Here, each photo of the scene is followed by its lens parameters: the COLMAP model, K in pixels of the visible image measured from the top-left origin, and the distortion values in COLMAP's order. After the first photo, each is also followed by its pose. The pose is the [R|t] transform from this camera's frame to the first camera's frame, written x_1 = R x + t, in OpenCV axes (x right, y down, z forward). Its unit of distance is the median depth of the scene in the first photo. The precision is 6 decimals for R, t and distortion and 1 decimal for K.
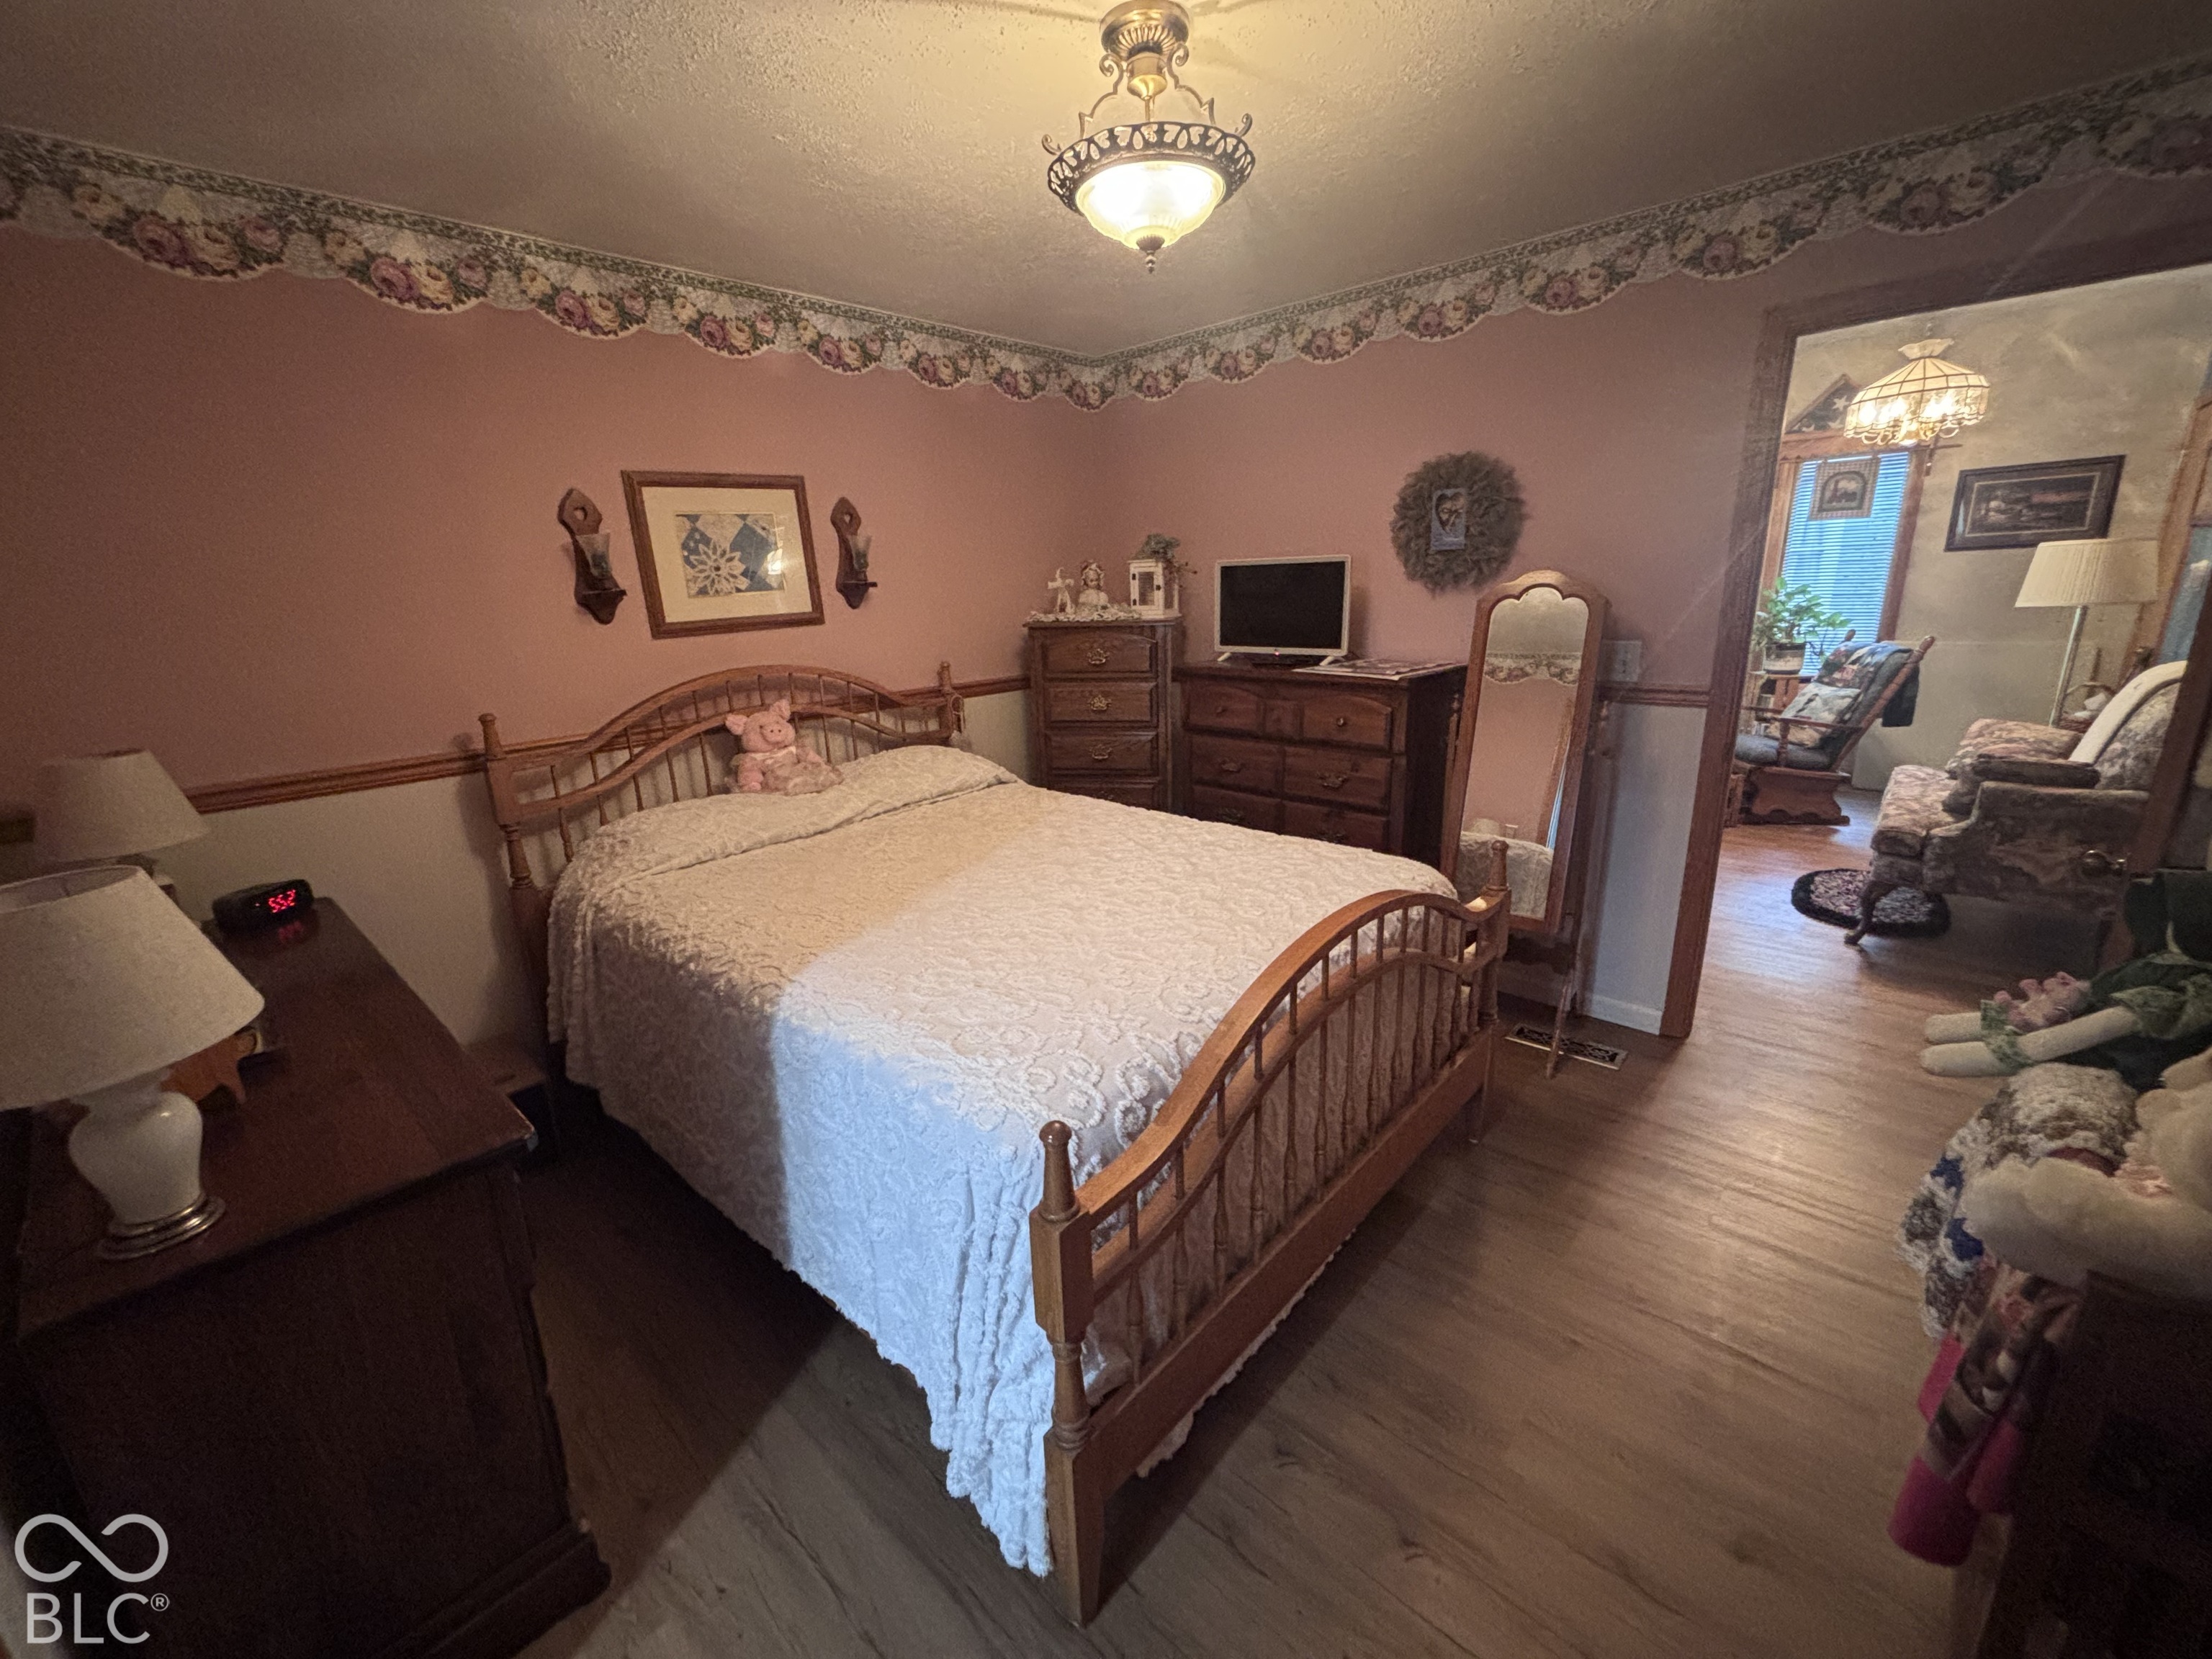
lens RADIAL K [[897.1, 0, 1110.9], [0, 897.1, 833.8], [0, 0, 1]] dist [0.000219, 0.001018]
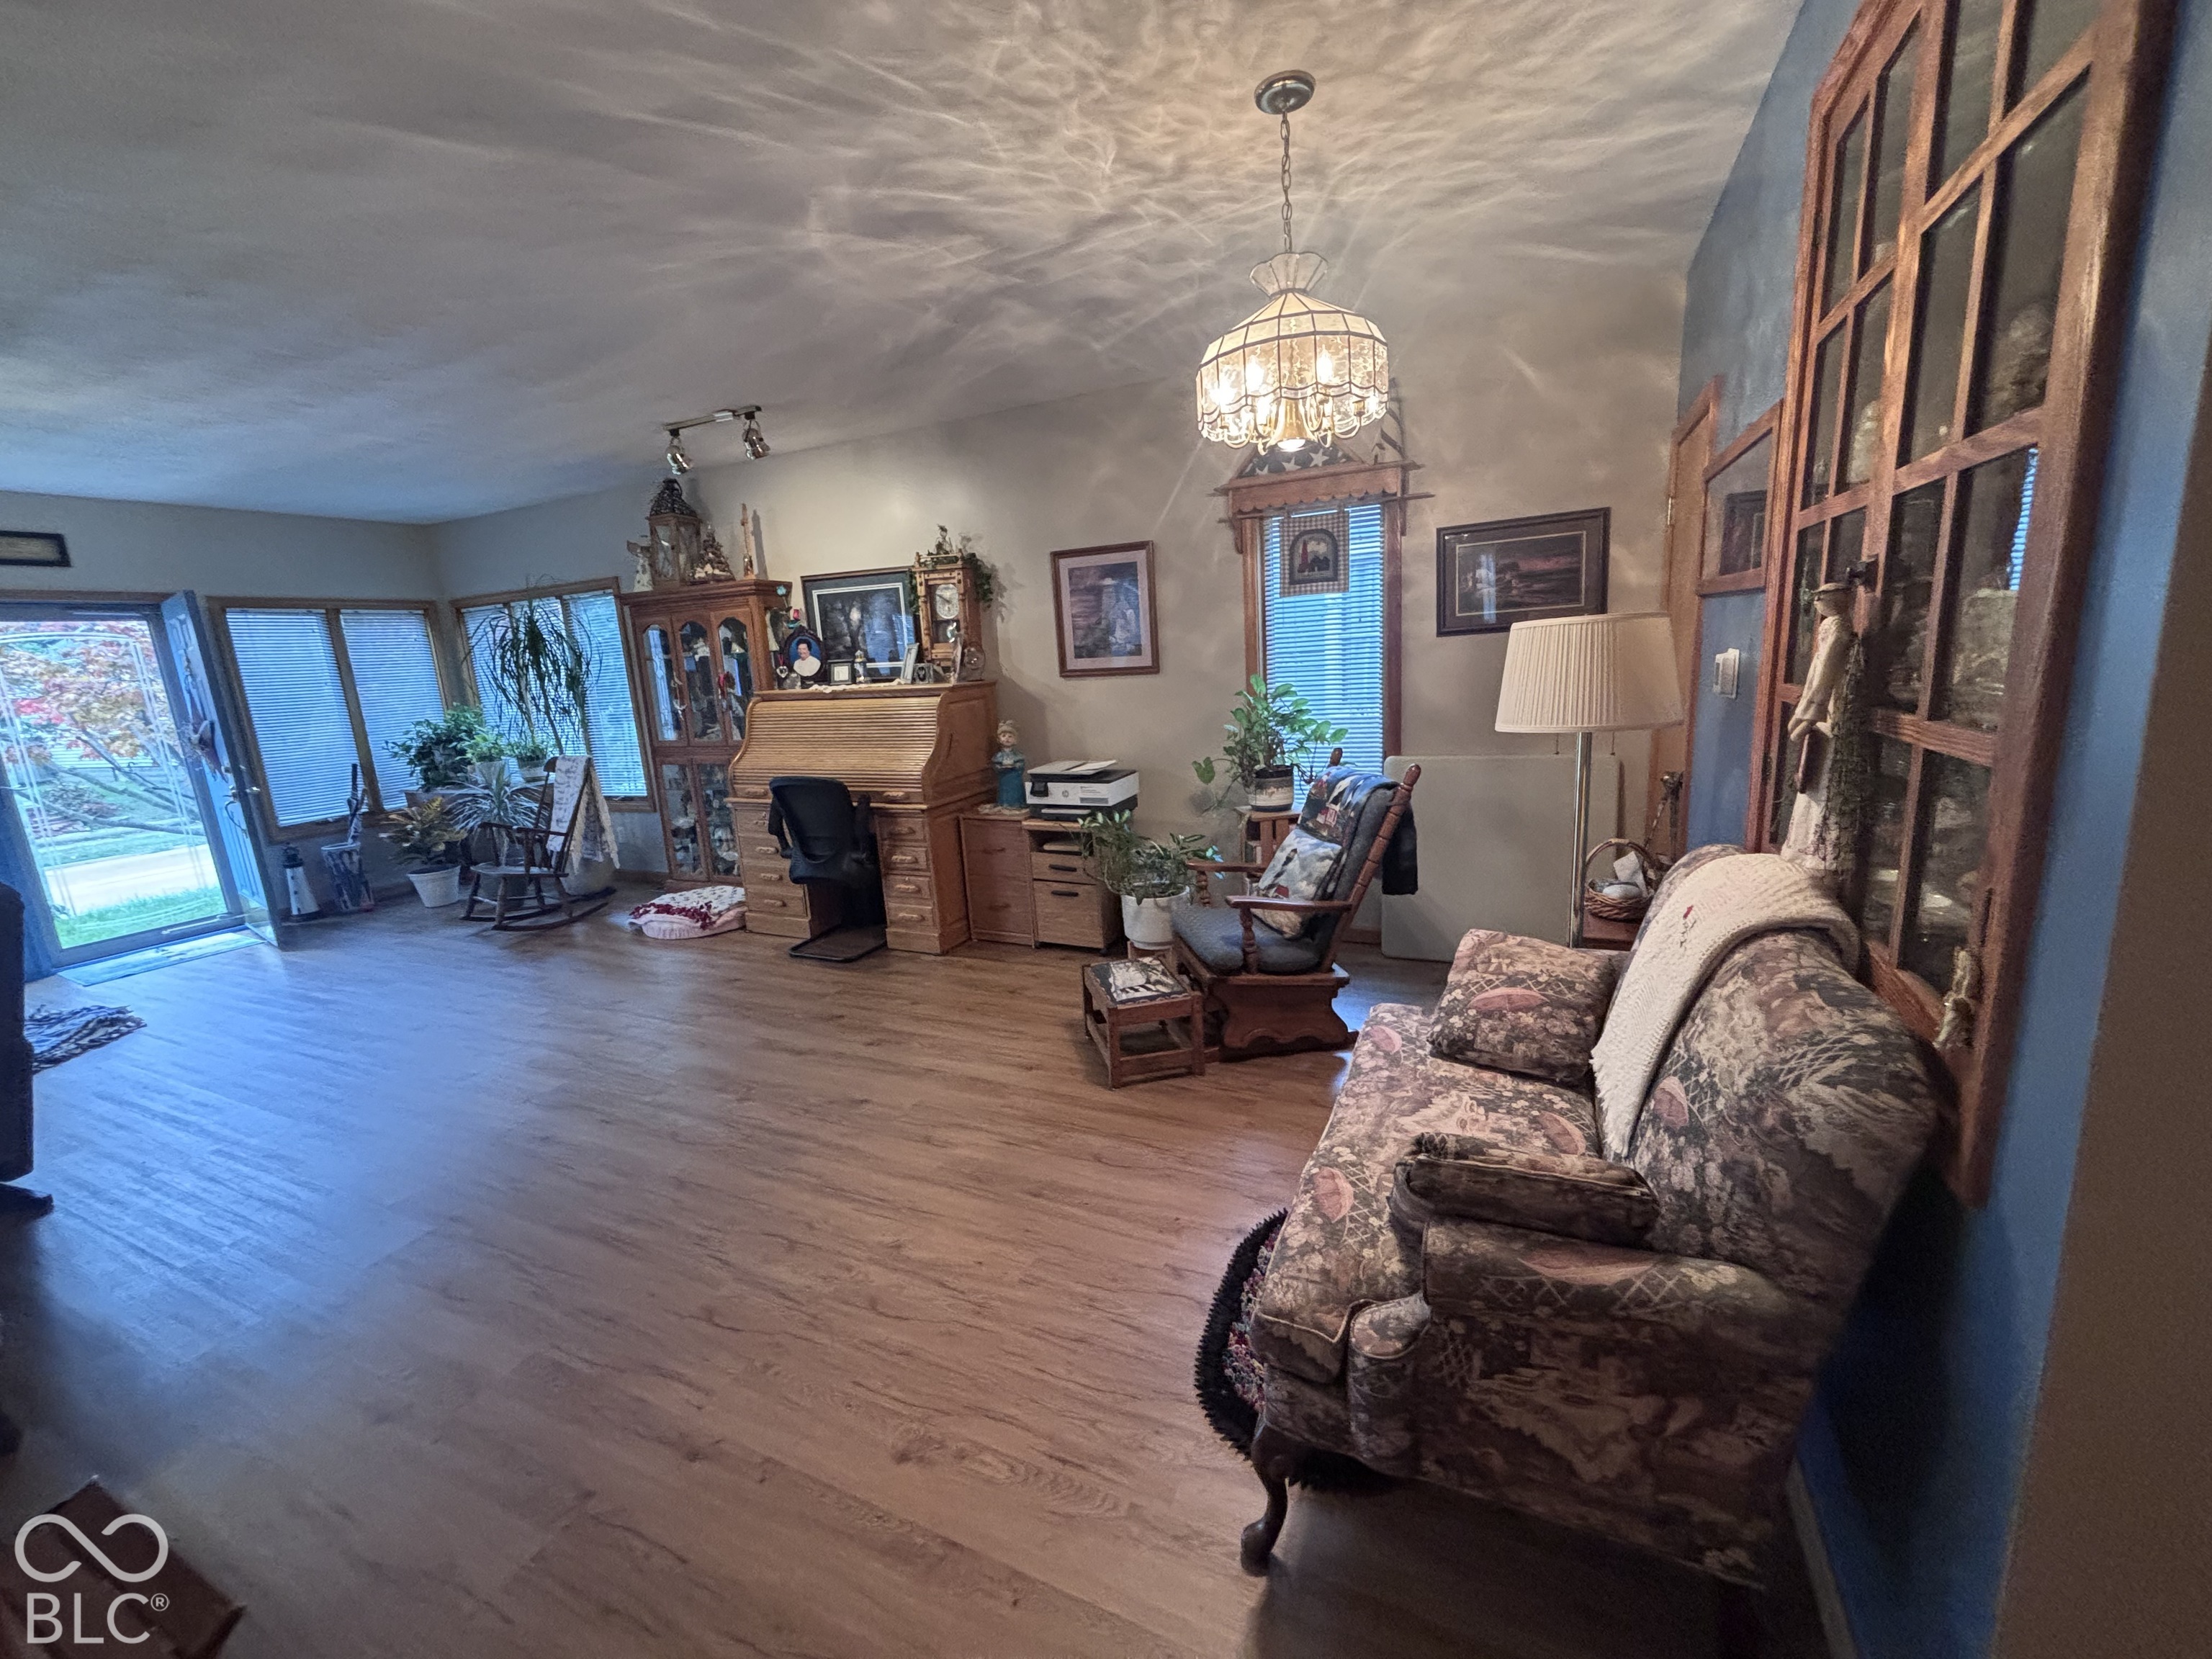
lens RADIAL K [[897.1, 0, 1111.3], [0, 897.1, 834.0], [0, 0, 1]] dist [0.000219, 0.001018]
pose [[0.952498, -0.076369, 0.294815, 0.484059], [0.102494, 0.991964, -0.074183, -0.137893], [-0.286781, 0.100876, 0.952670, 0.427640]]
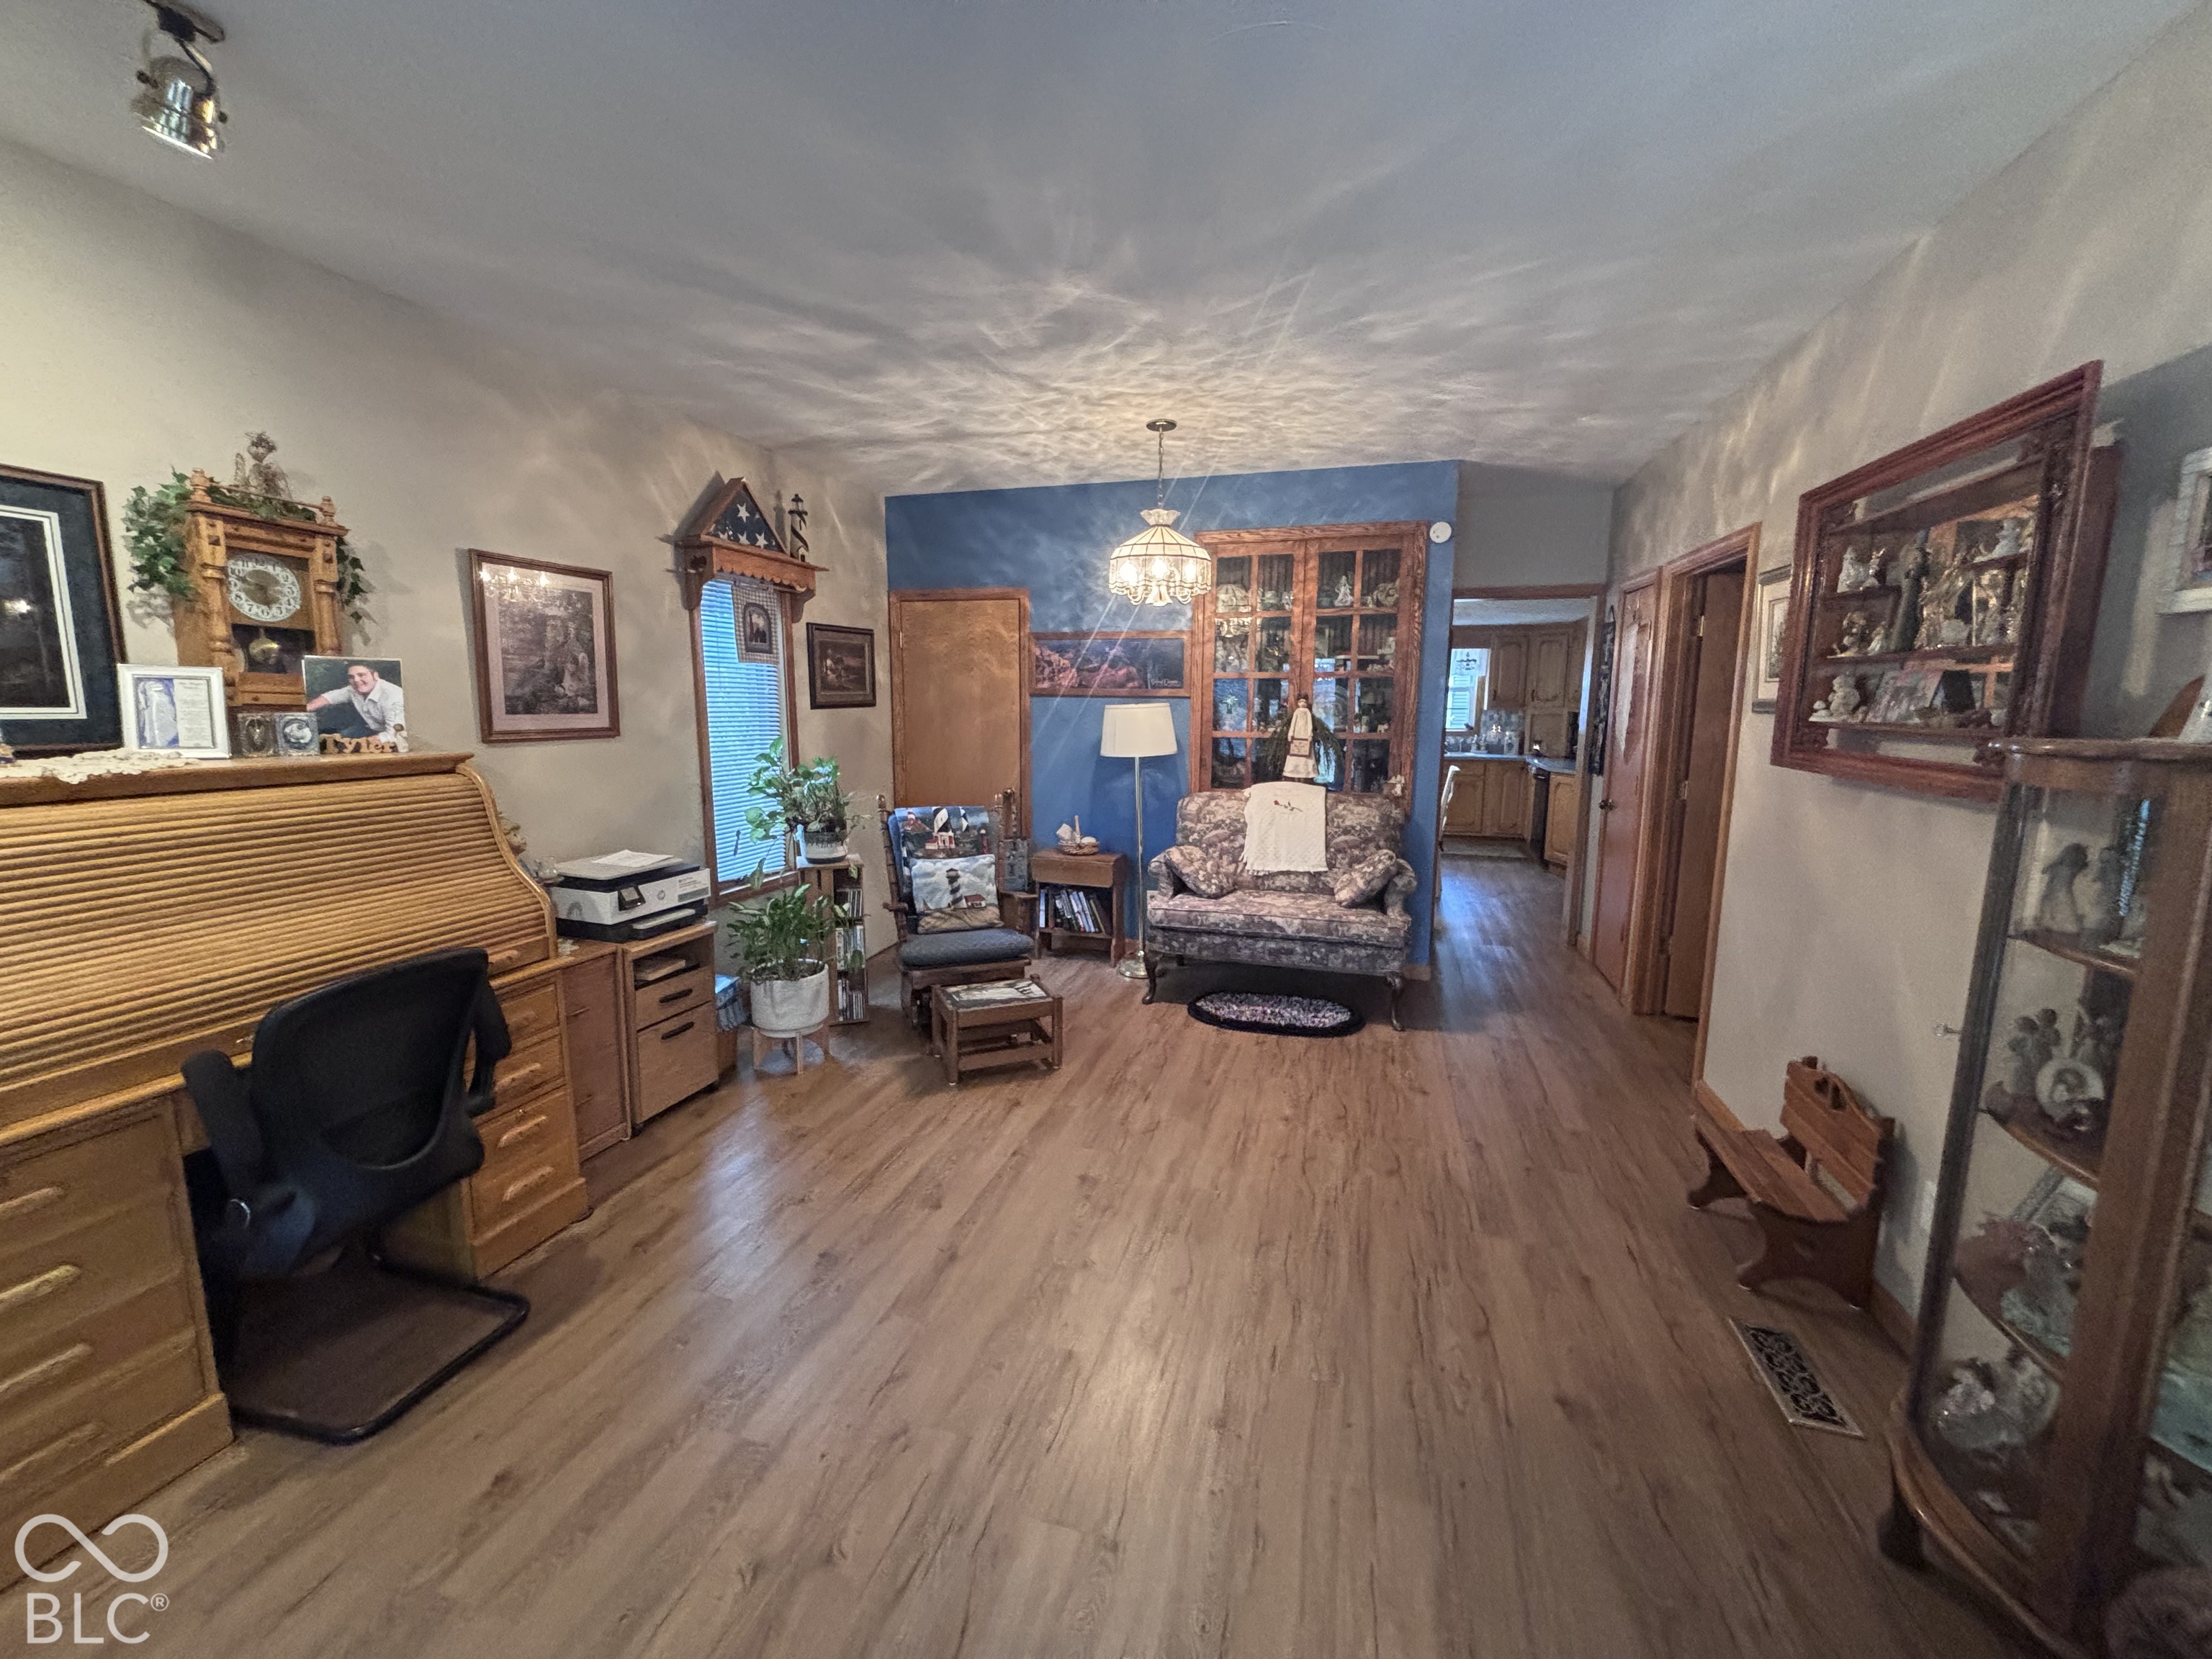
lens RADIAL K [[897.1, 0, 1104.0], [0, 897.1, 829.4], [0, 0, 1]] dist [0.000219, 0.001018]
pose [[-0.447393, -0.086388, 0.890155, -0.014796], [0.263311, 0.938484, 0.223418, -0.353654], [-0.854697, 0.334343, -0.397124, 1.250243]]
